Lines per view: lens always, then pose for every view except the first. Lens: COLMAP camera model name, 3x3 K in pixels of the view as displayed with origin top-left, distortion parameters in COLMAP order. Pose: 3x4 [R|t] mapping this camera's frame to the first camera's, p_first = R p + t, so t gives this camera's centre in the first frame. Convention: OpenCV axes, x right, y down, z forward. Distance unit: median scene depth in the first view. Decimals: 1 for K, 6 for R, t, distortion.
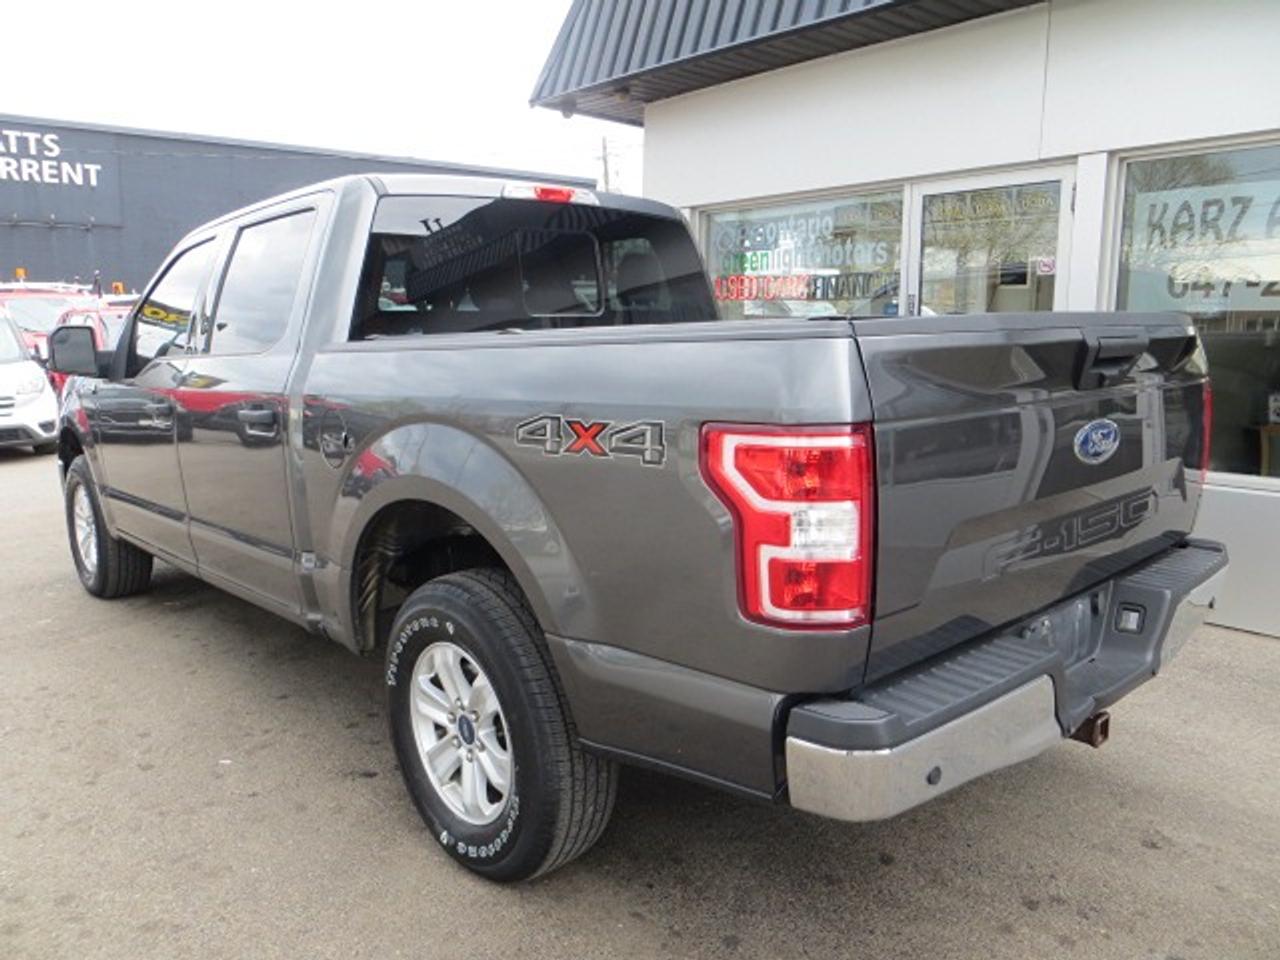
lens RADIAL K [[953.4, 0, 640.0], [0, 953.4, 480.0], [0, 0, 1]] dist [-0.015382, -0.003158]
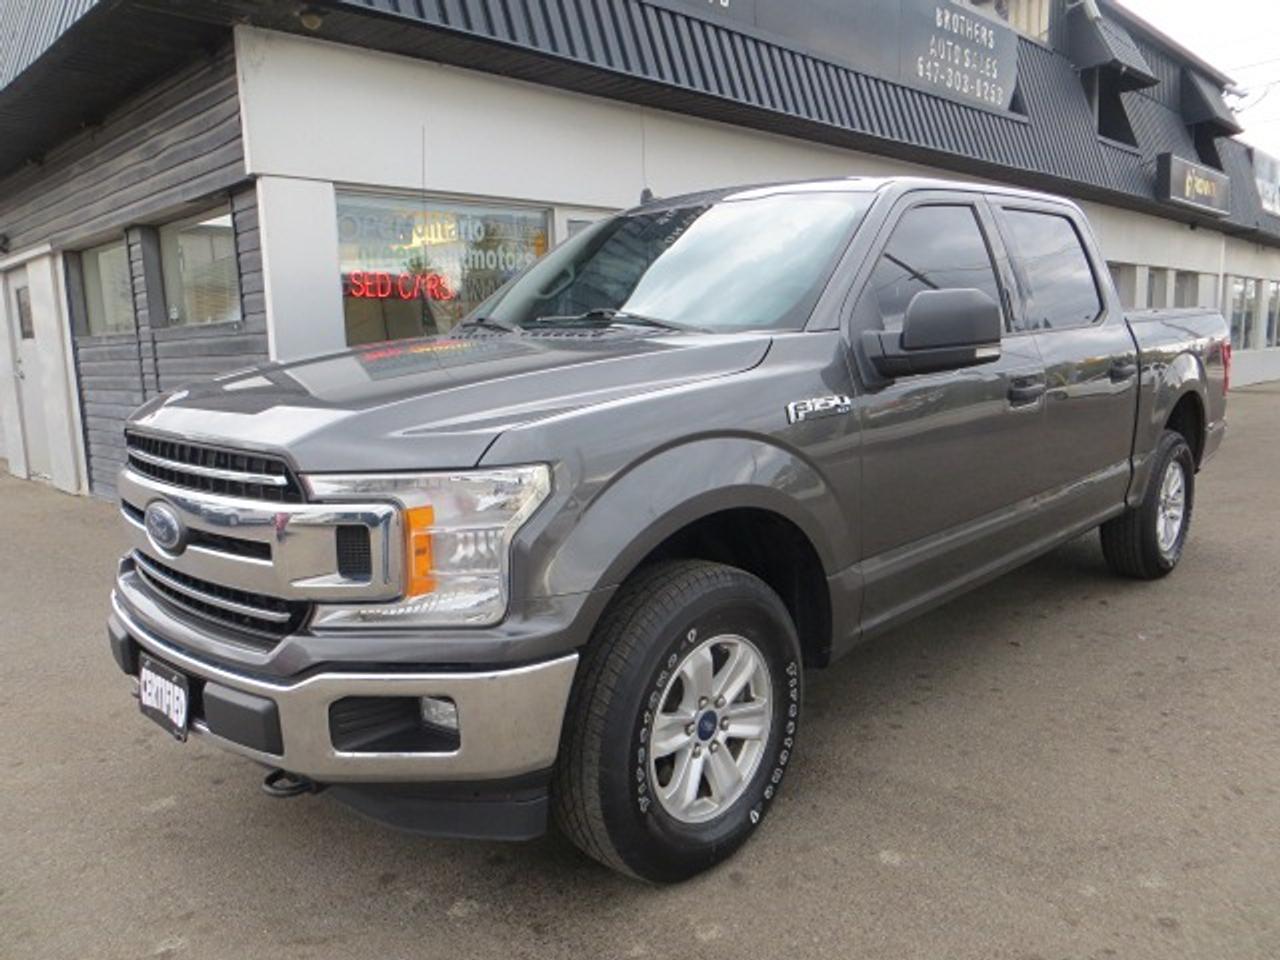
lens RADIAL K [[953.4, 0, 640.0], [0, 953.4, 480.0], [0, 0, 1]] dist [-0.015382, -0.003158]
pose [[-0.036982, -0.150121, 0.987976, -1.224137], [0.187526, 0.970046, 0.154416, -0.176161], [-0.981563, 0.190982, -0.007722, 1.212145]]
